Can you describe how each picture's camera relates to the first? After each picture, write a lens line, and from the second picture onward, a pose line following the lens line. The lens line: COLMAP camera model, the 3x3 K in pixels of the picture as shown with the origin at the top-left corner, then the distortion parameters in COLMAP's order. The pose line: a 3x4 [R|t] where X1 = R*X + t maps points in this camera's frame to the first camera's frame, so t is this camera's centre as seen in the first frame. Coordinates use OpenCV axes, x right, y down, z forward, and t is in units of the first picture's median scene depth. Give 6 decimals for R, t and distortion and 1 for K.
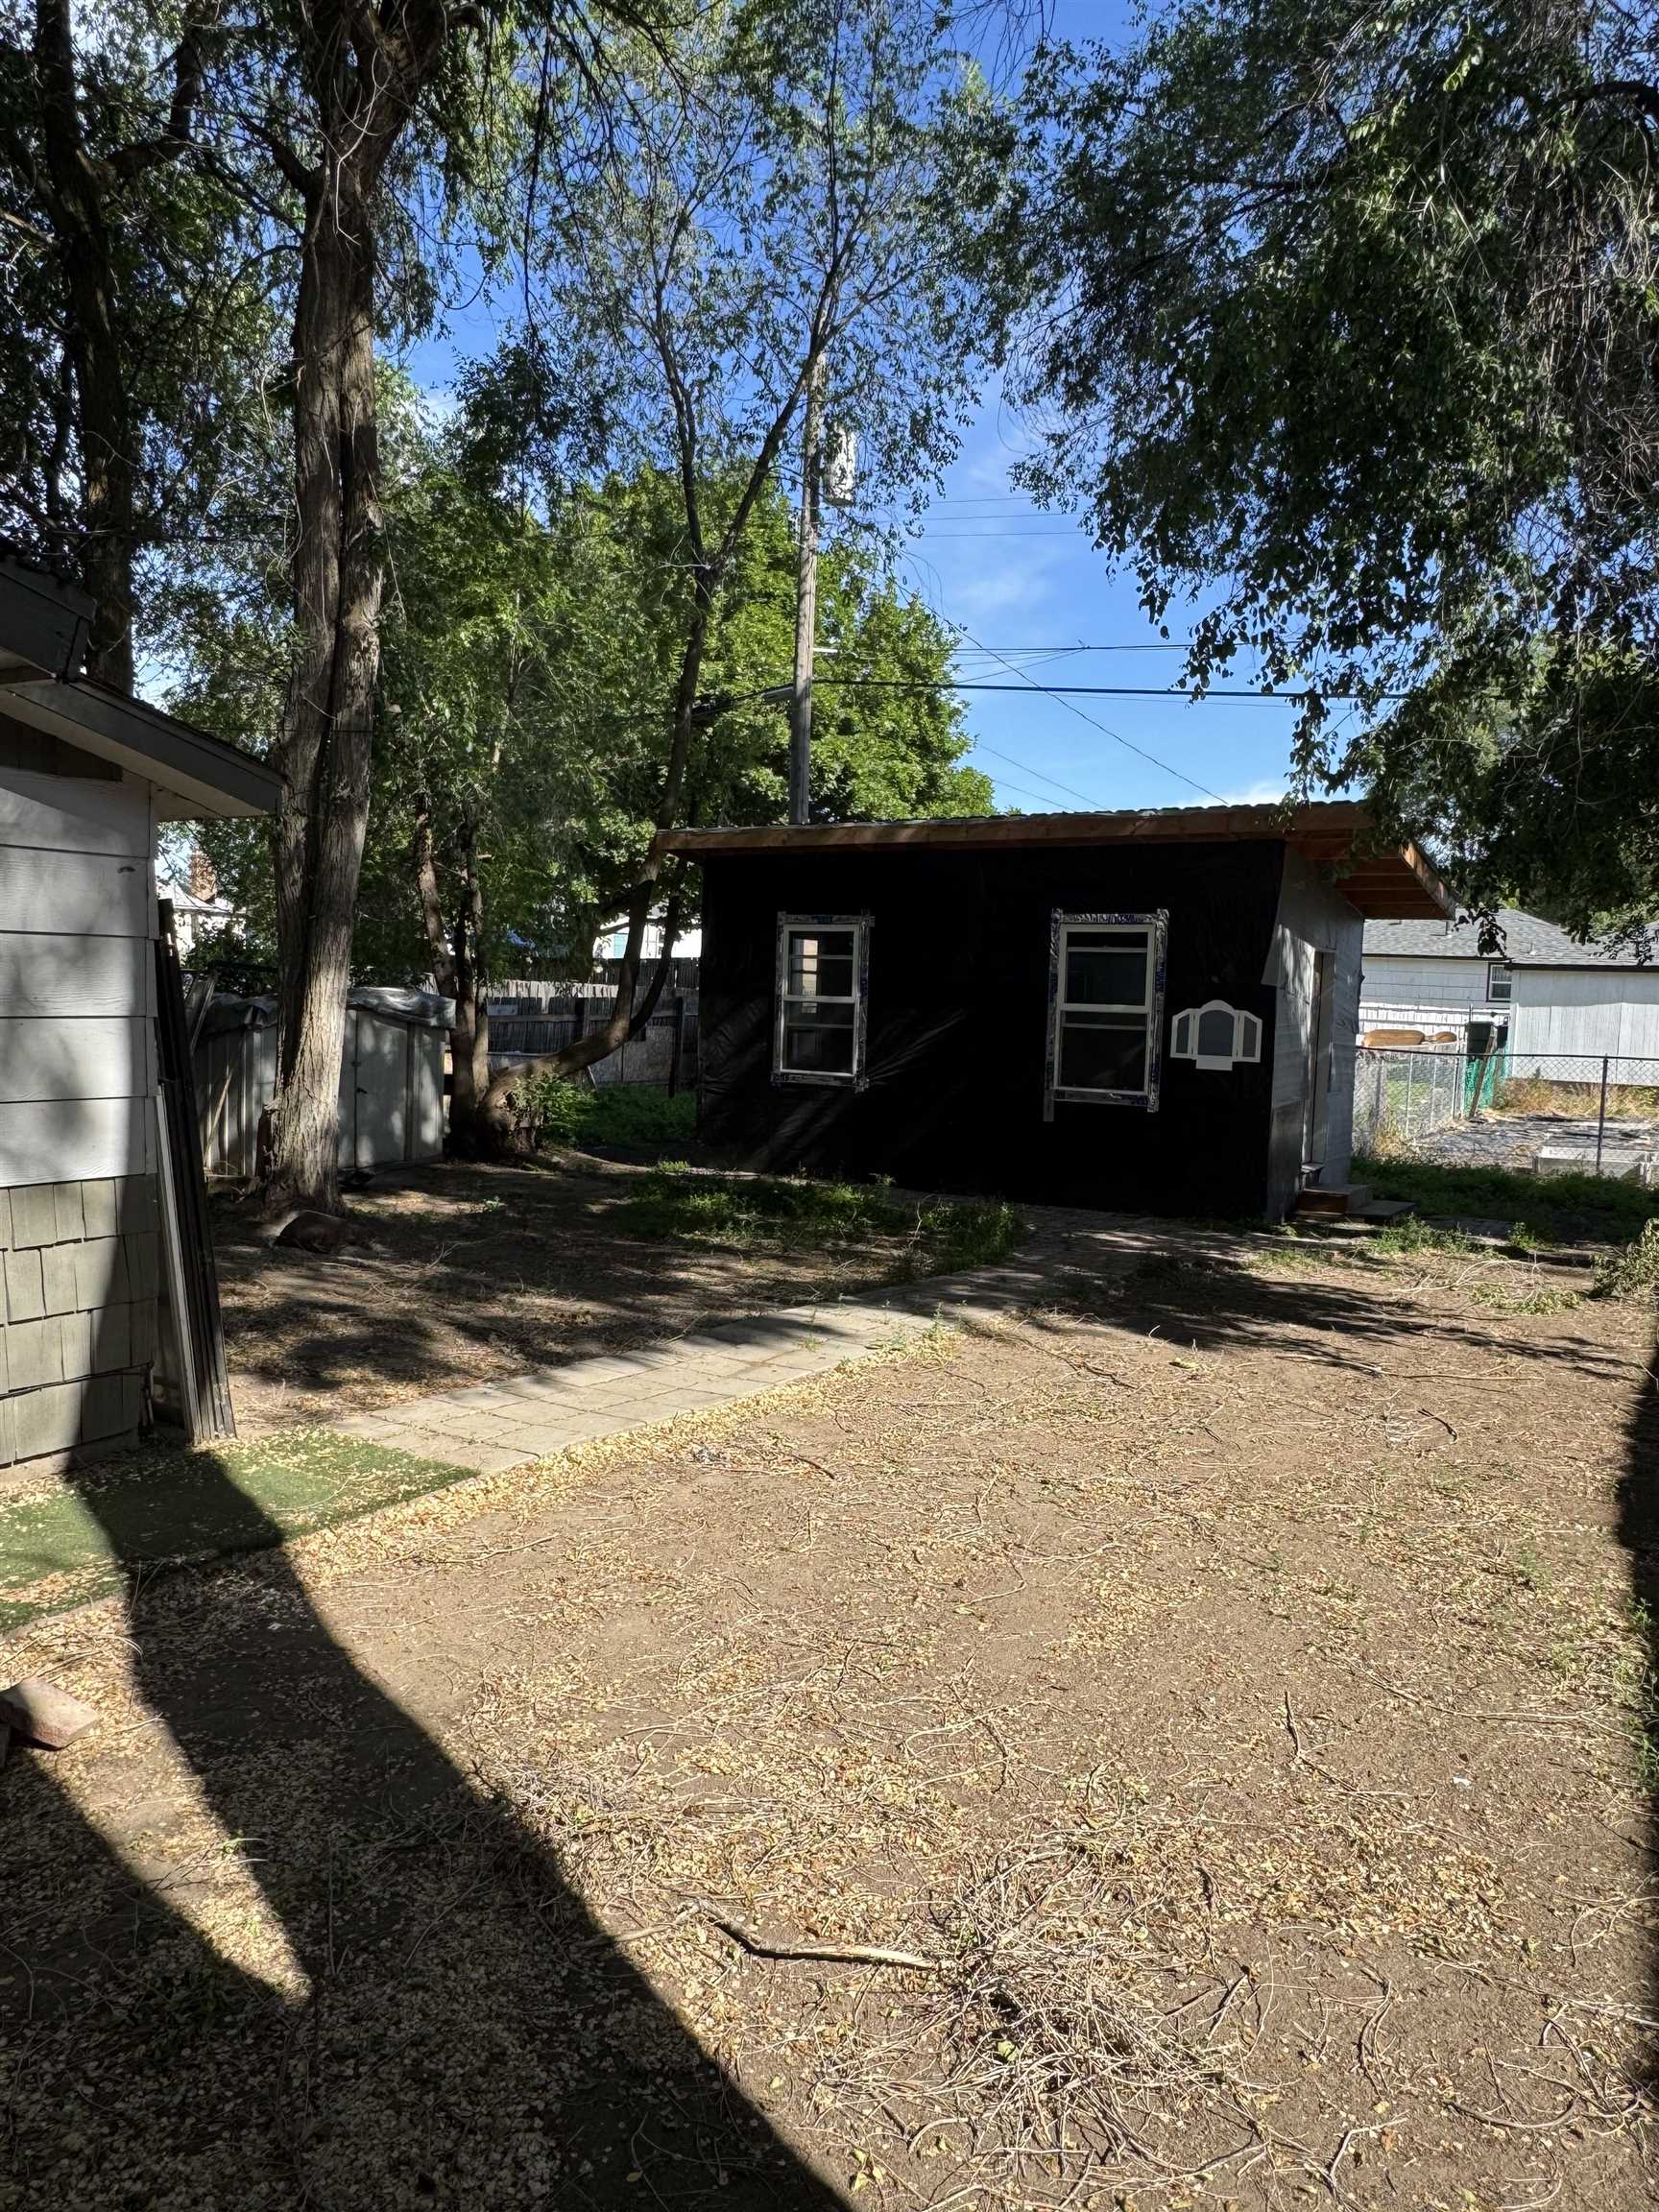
lens RADIAL K [[1509.6, 0, 829.5], [0, 1509.6, 1106.0], [0, 0, 1]] dist [0.005099, 0.004239]
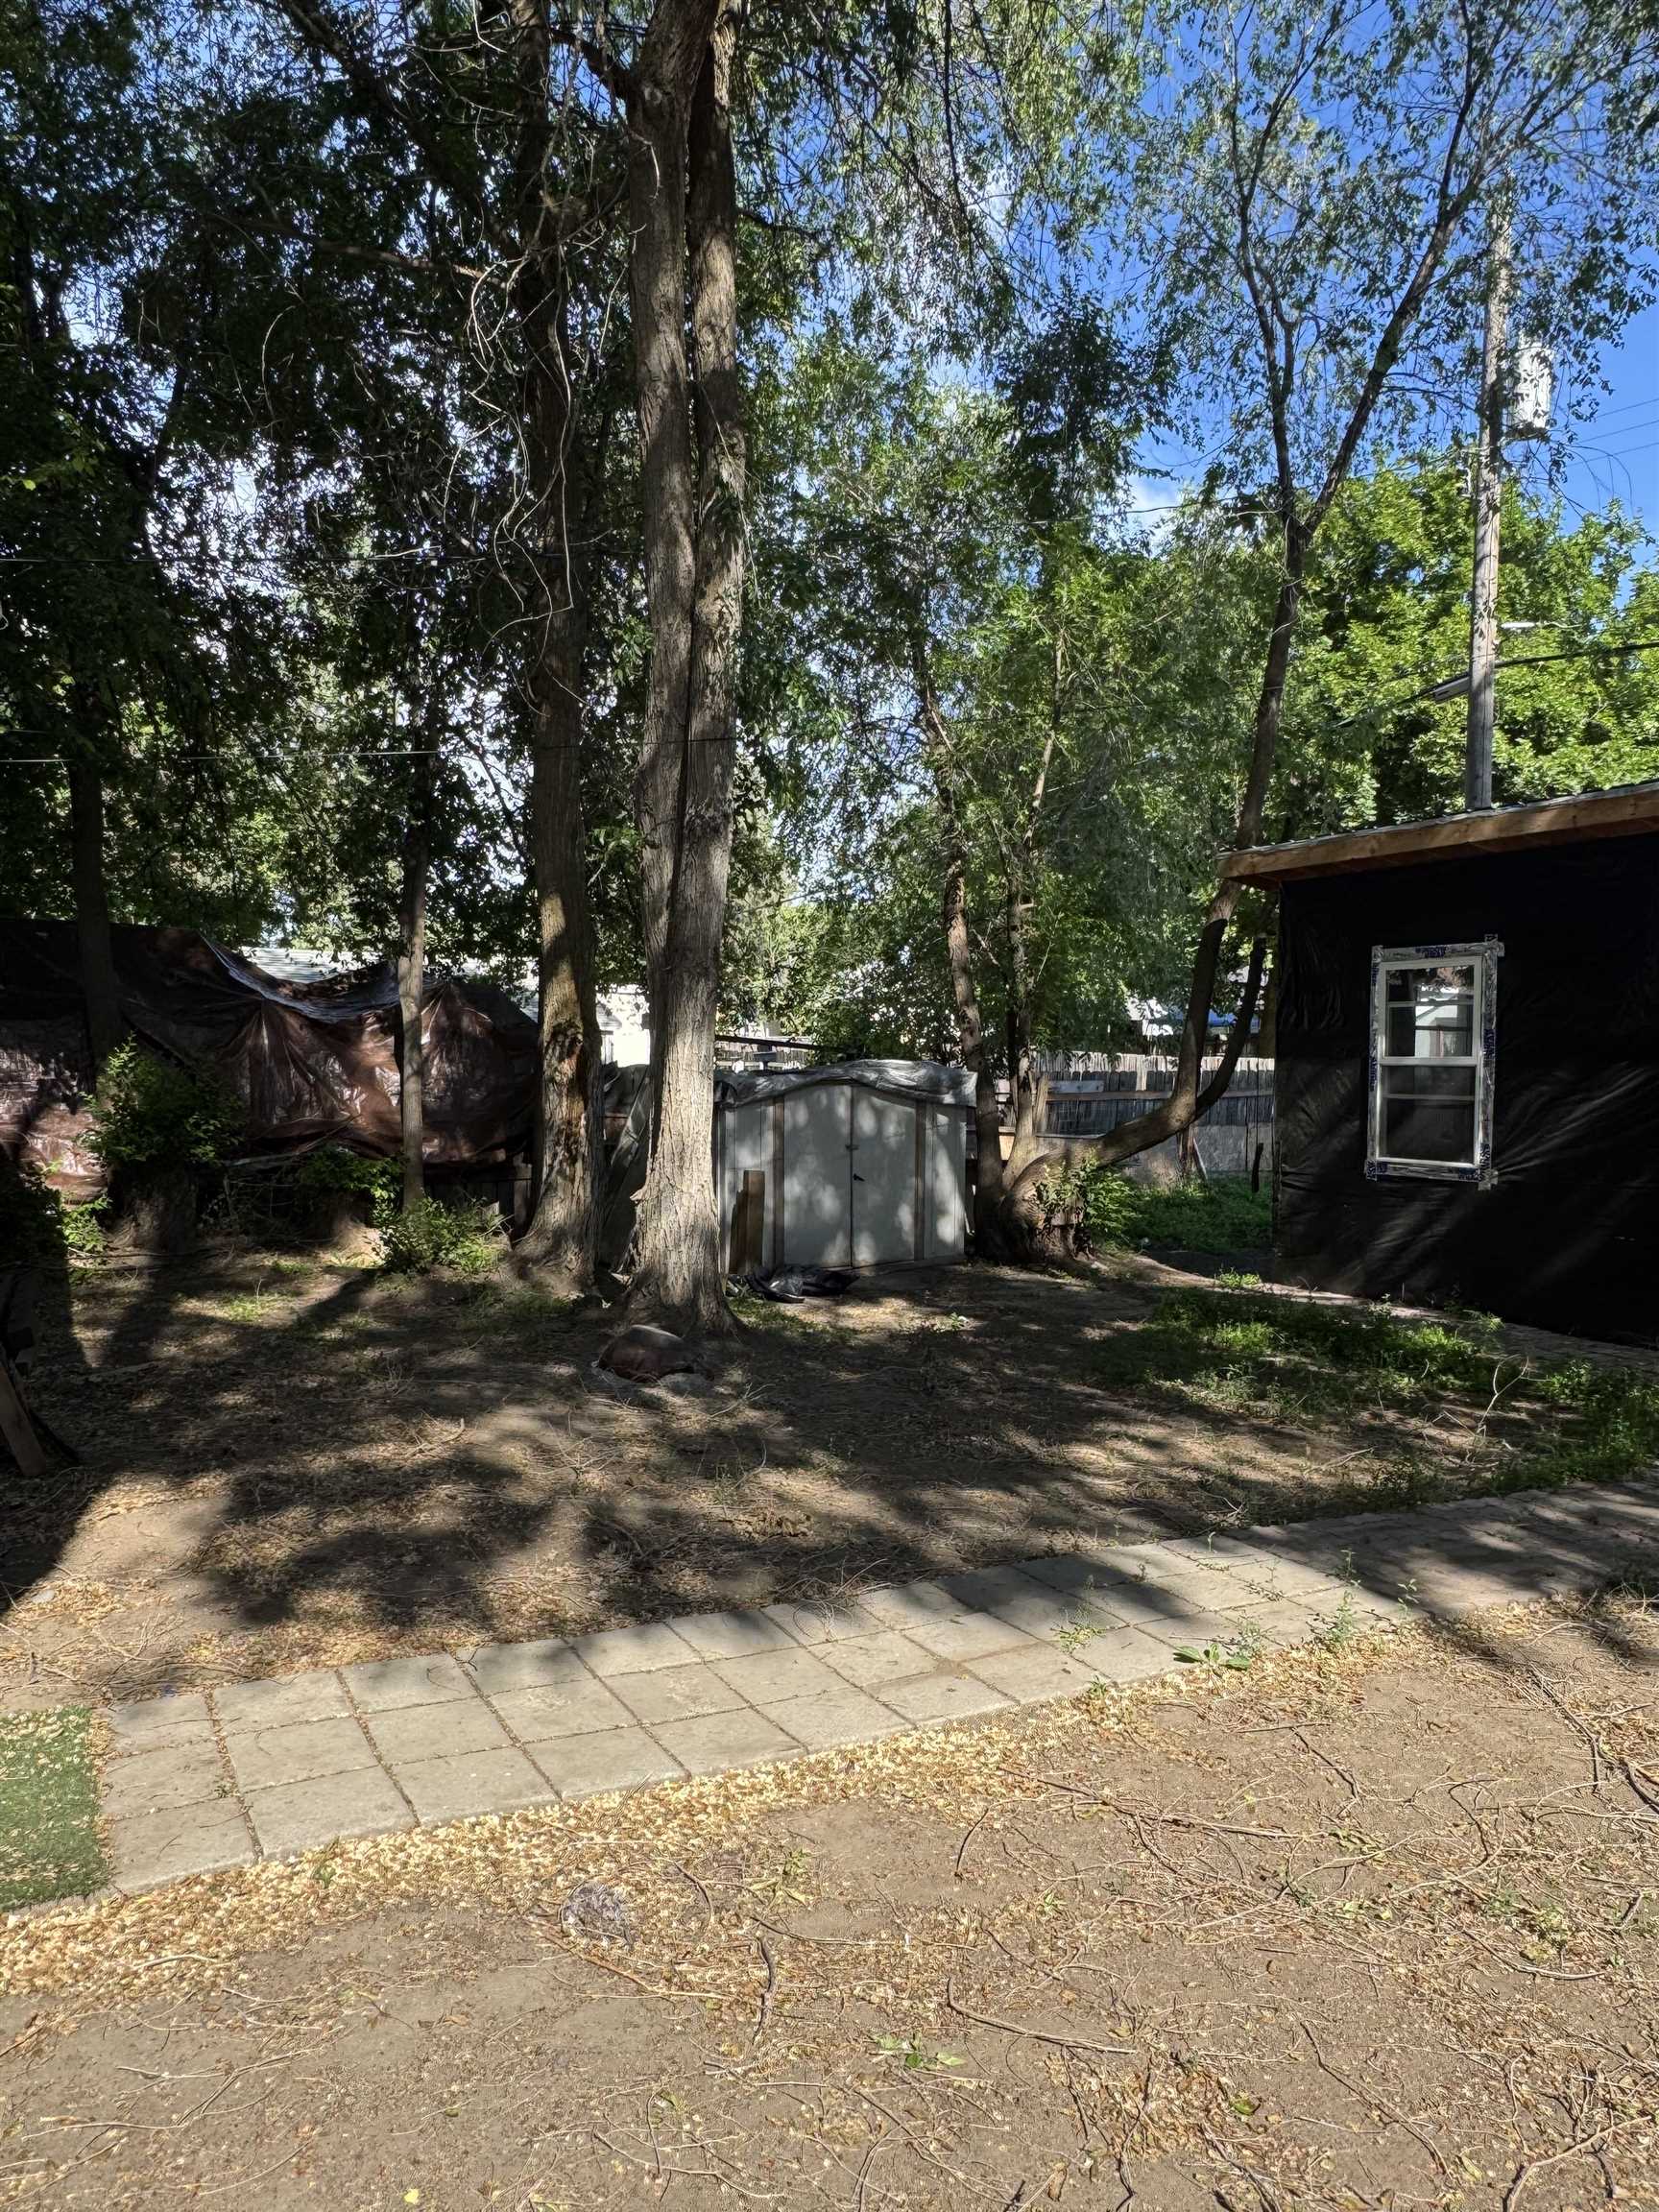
lens RADIAL K [[1509.6, 0, 829.5], [0, 1509.6, 1106.0], [0, 0, 1]] dist [0.005099, 0.004239]
pose [[0.873966, -0.010130, -0.485881, 0.131987], [-0.018023, 0.998419, -0.053234, -0.007240], [0.485653, 0.055282, 0.872402, 0.314270]]
